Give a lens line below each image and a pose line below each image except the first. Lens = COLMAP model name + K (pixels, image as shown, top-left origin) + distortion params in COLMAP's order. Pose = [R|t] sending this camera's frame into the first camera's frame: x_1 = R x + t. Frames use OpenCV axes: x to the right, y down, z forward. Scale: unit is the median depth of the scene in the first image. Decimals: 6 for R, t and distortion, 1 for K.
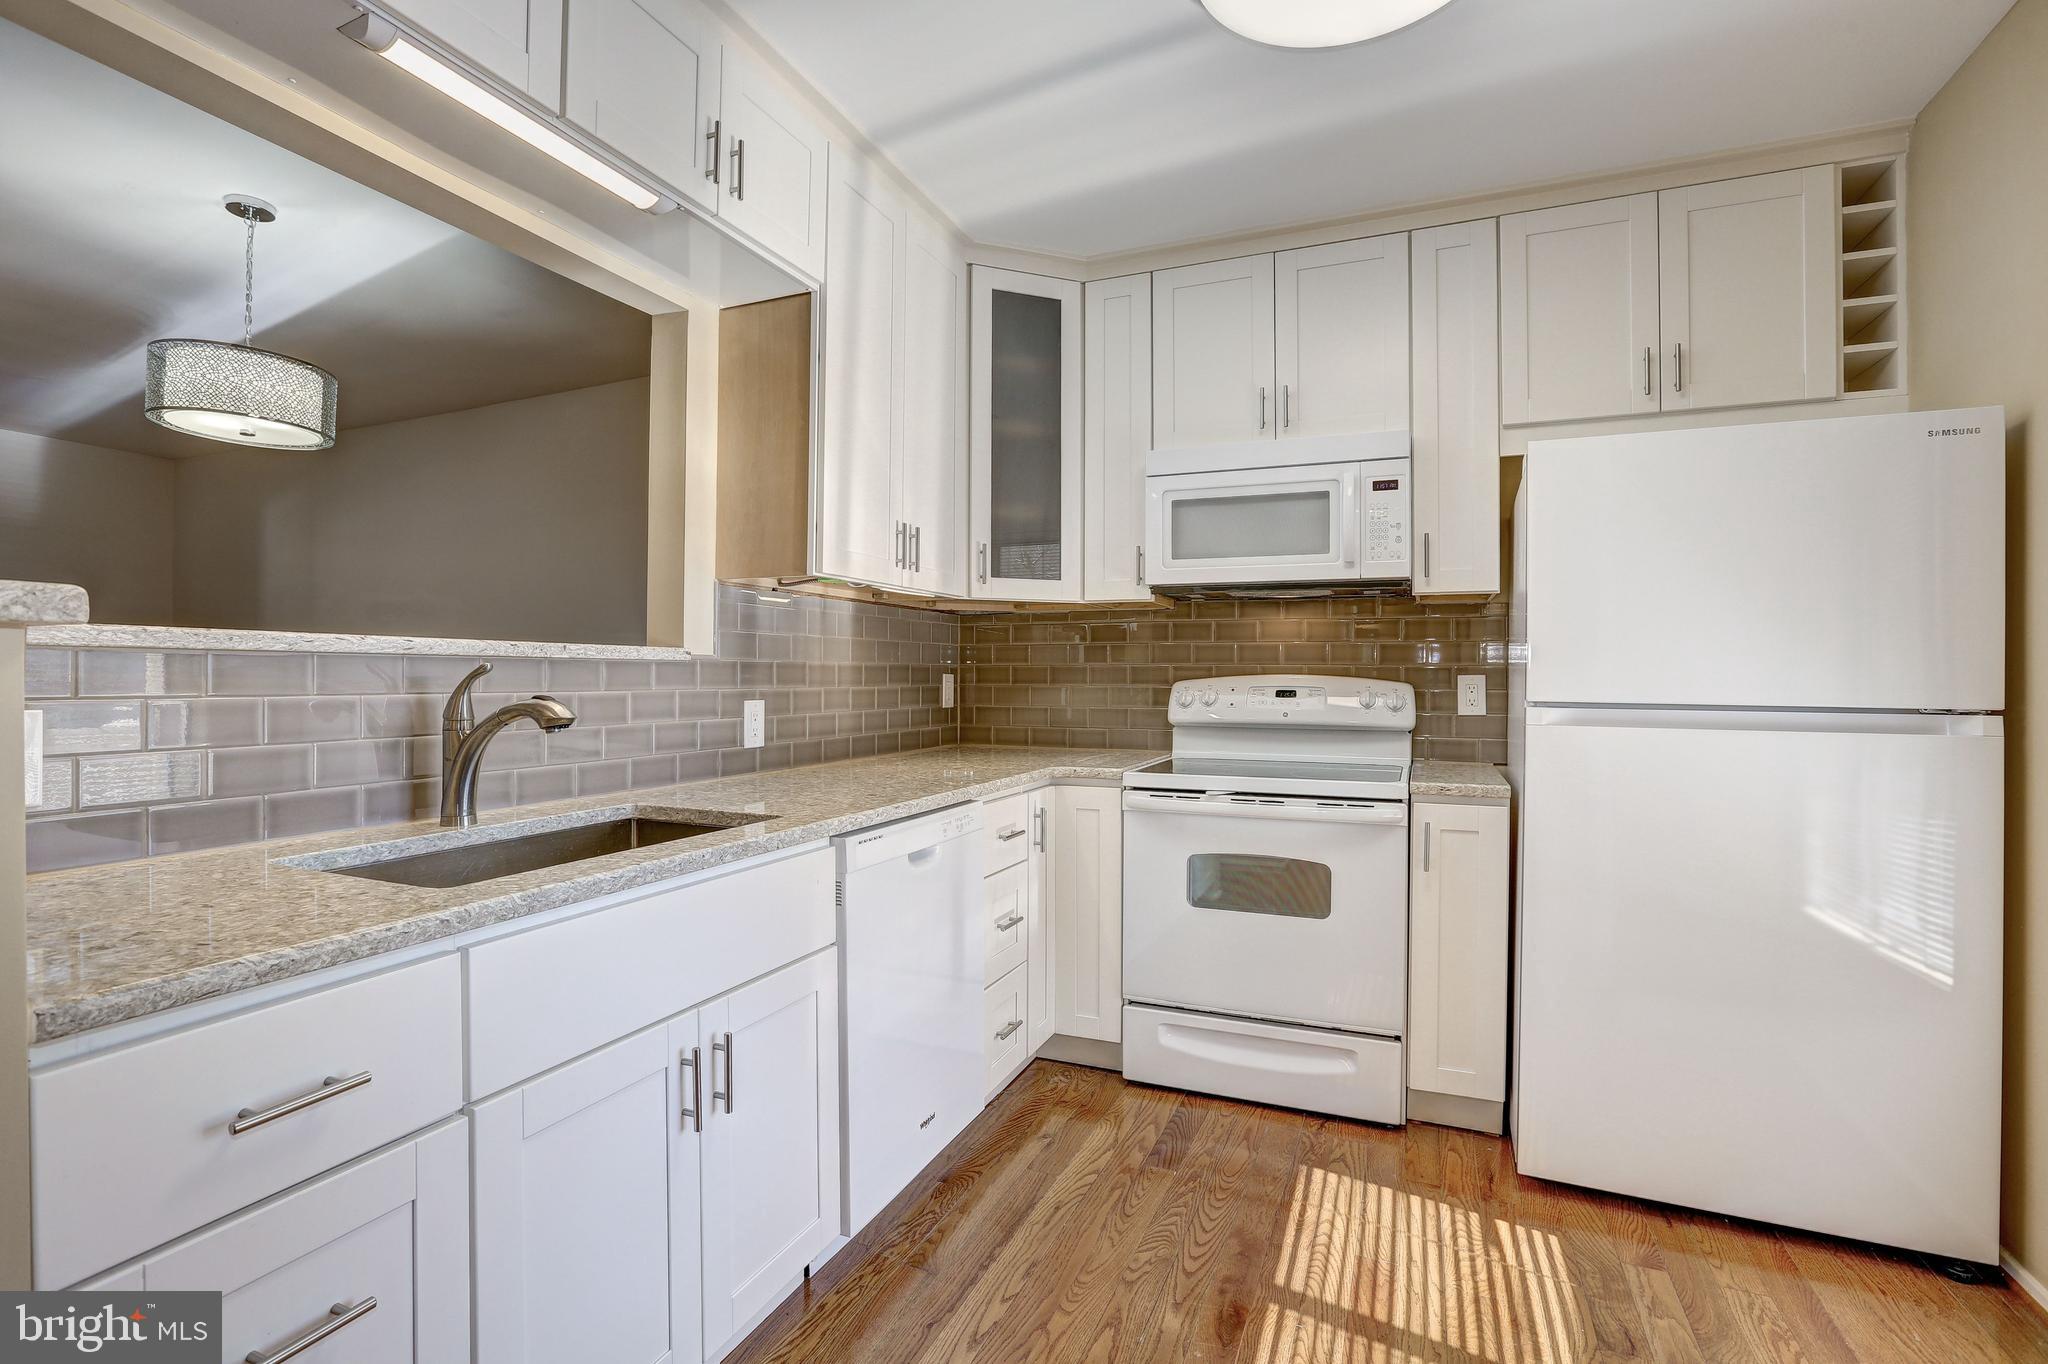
lens RADIAL K [[943.2, 0, 1040.0], [0, 943.2, 678.9], [0, 0, 1]] dist [-0.016121, 0.004450]
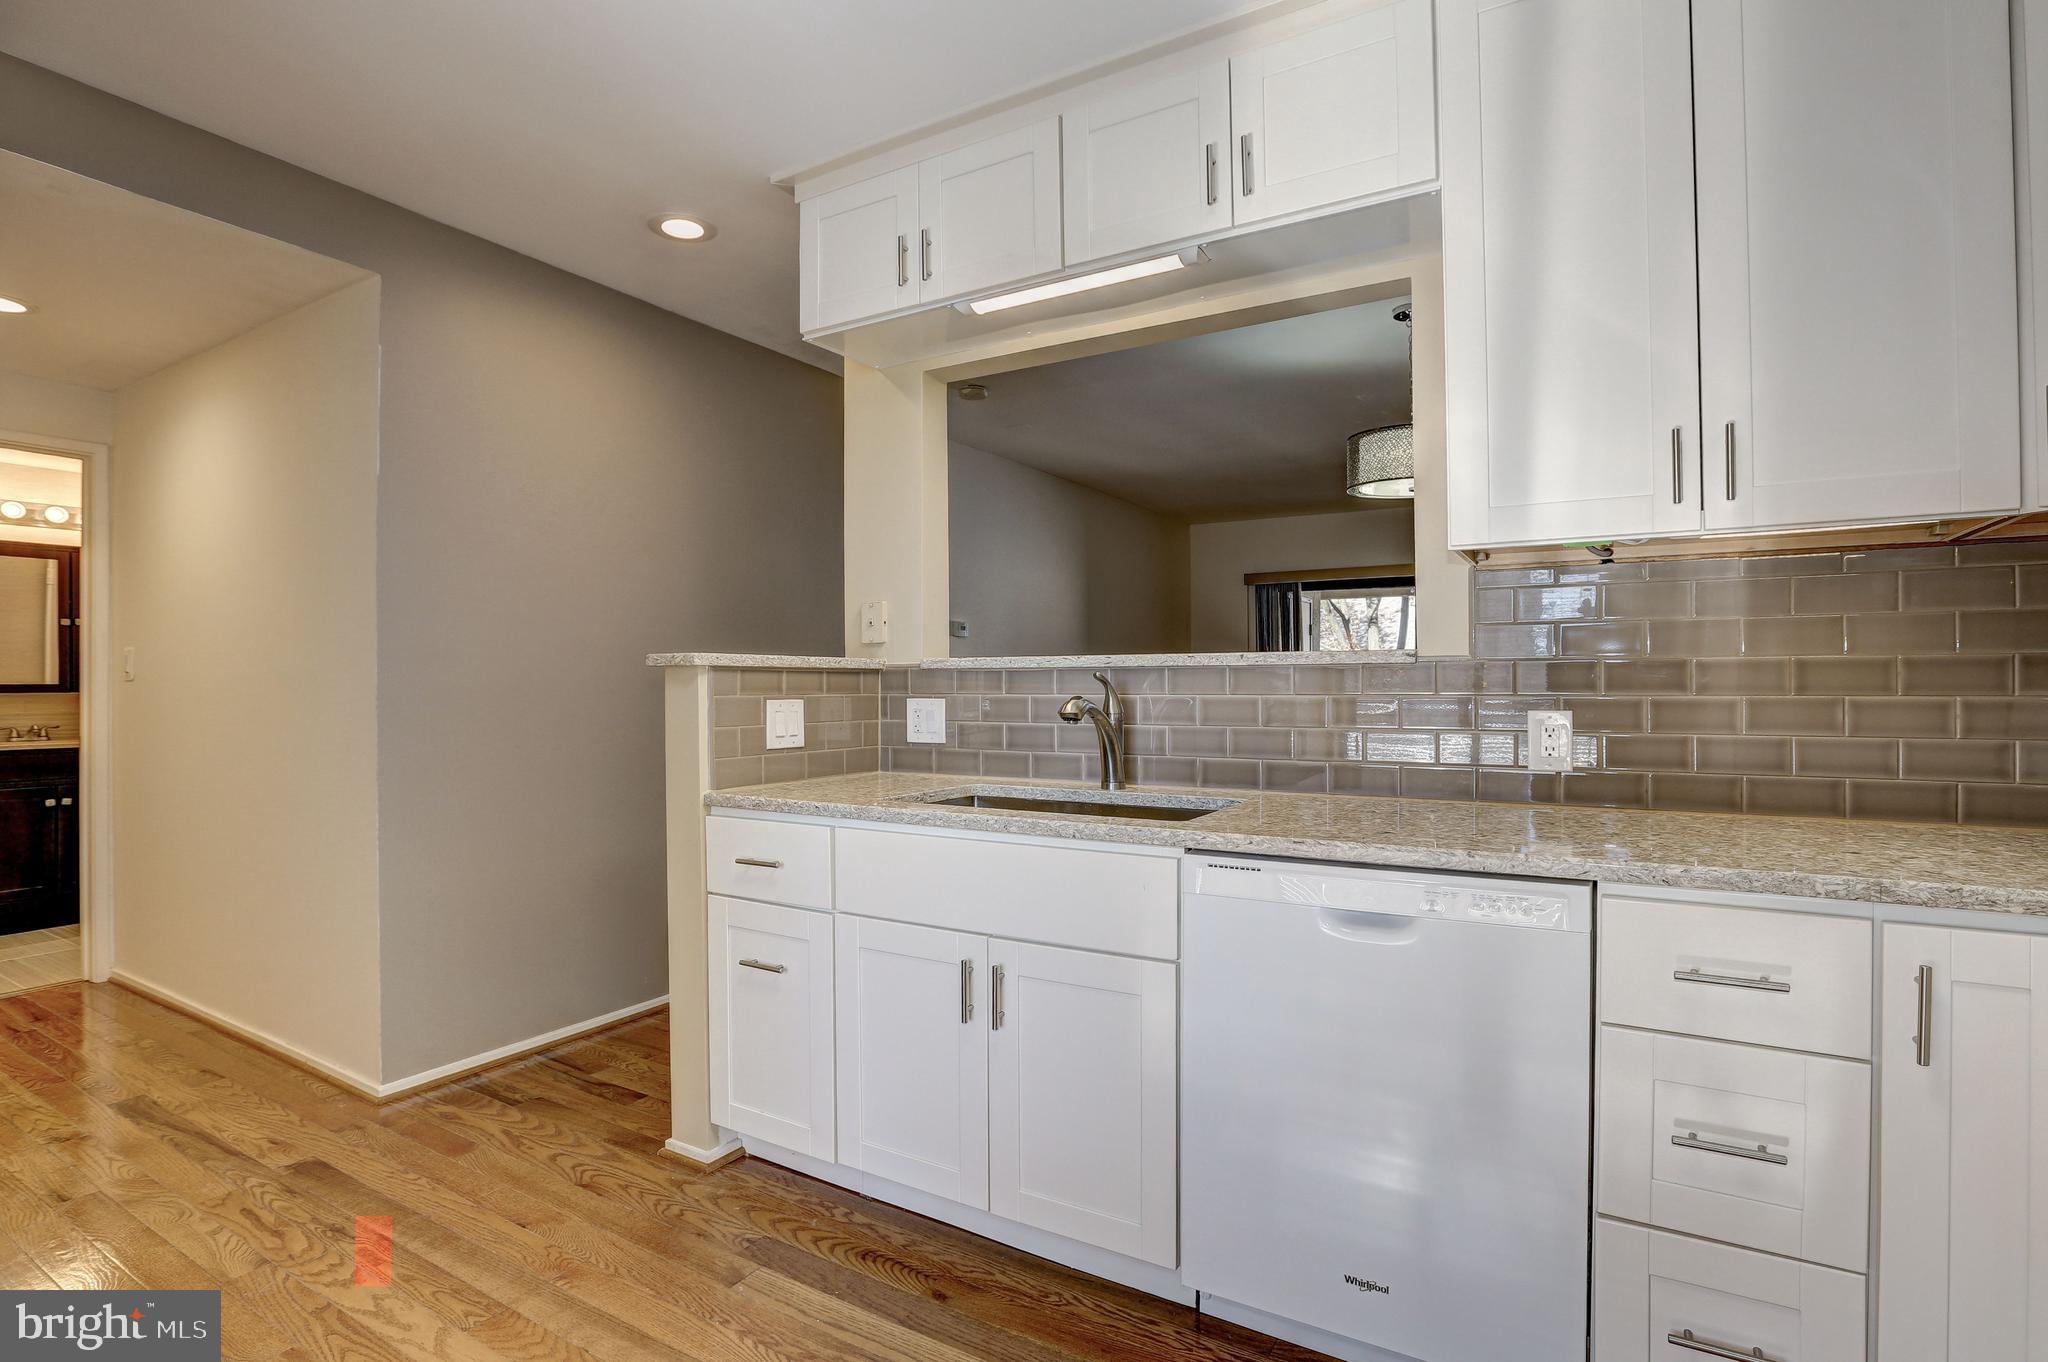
lens RADIAL K [[943.2, 0, 1028.5], [0, 943.2, 687.0], [0, 0, 1]] dist [-0.016121, 0.004450]
pose [[-0.098525, -0.000353, -0.995134, 0.659420], [0.000487, 1.000000, -0.000403, 0.004345], [0.995134, -0.000525, -0.098525, 0.845388]]
